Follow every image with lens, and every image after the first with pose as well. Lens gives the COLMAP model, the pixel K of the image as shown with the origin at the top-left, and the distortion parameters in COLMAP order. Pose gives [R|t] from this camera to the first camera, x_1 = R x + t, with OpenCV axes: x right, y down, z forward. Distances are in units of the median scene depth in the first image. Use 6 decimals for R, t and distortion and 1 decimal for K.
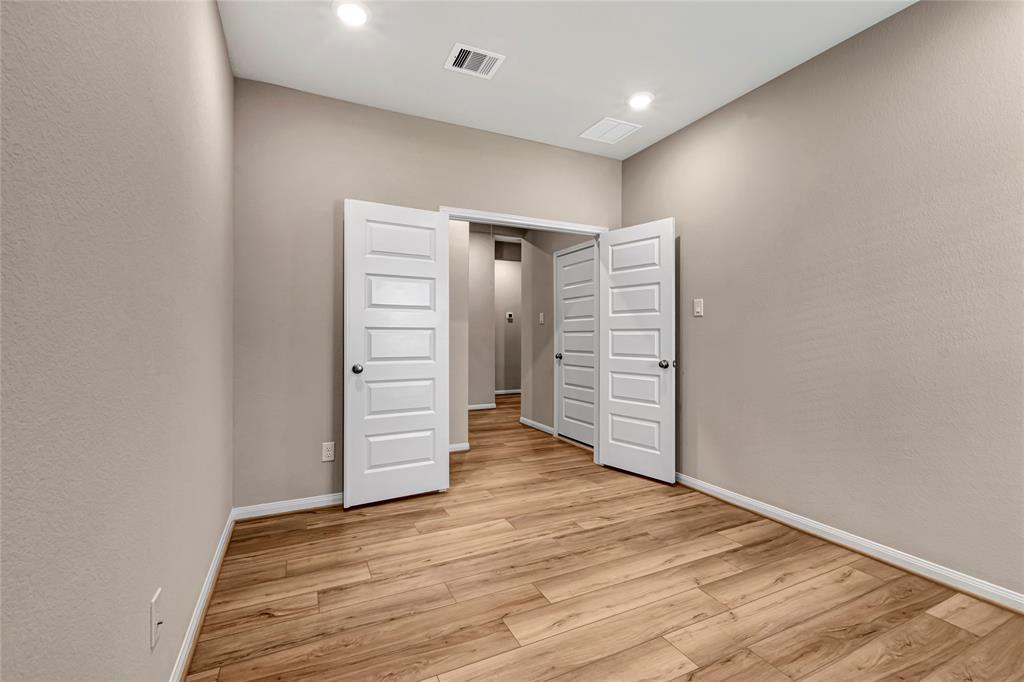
lens RADIAL K [[445.2, 0, 510.6], [0, 445.2, 338.4], [0, 0, 1]] dist [0.000620, -0.000008]
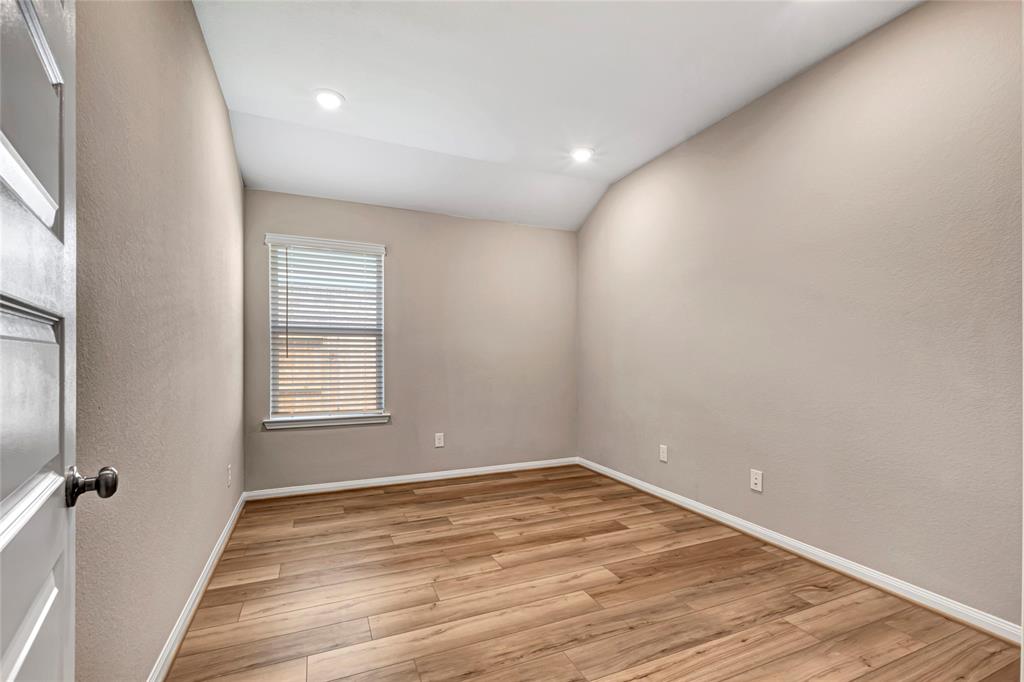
lens RADIAL K [[445.2, 0, 512.2], [0, 445.2, 343.0], [0, 0, 1]] dist [0.000620, -0.000008]
pose [[-0.999329, 0.000788, 0.036617, 0.222603], [-0.000041, 0.999744, -0.022636, -0.007771], [-0.036625, -0.022622, -0.999073, 2.084793]]
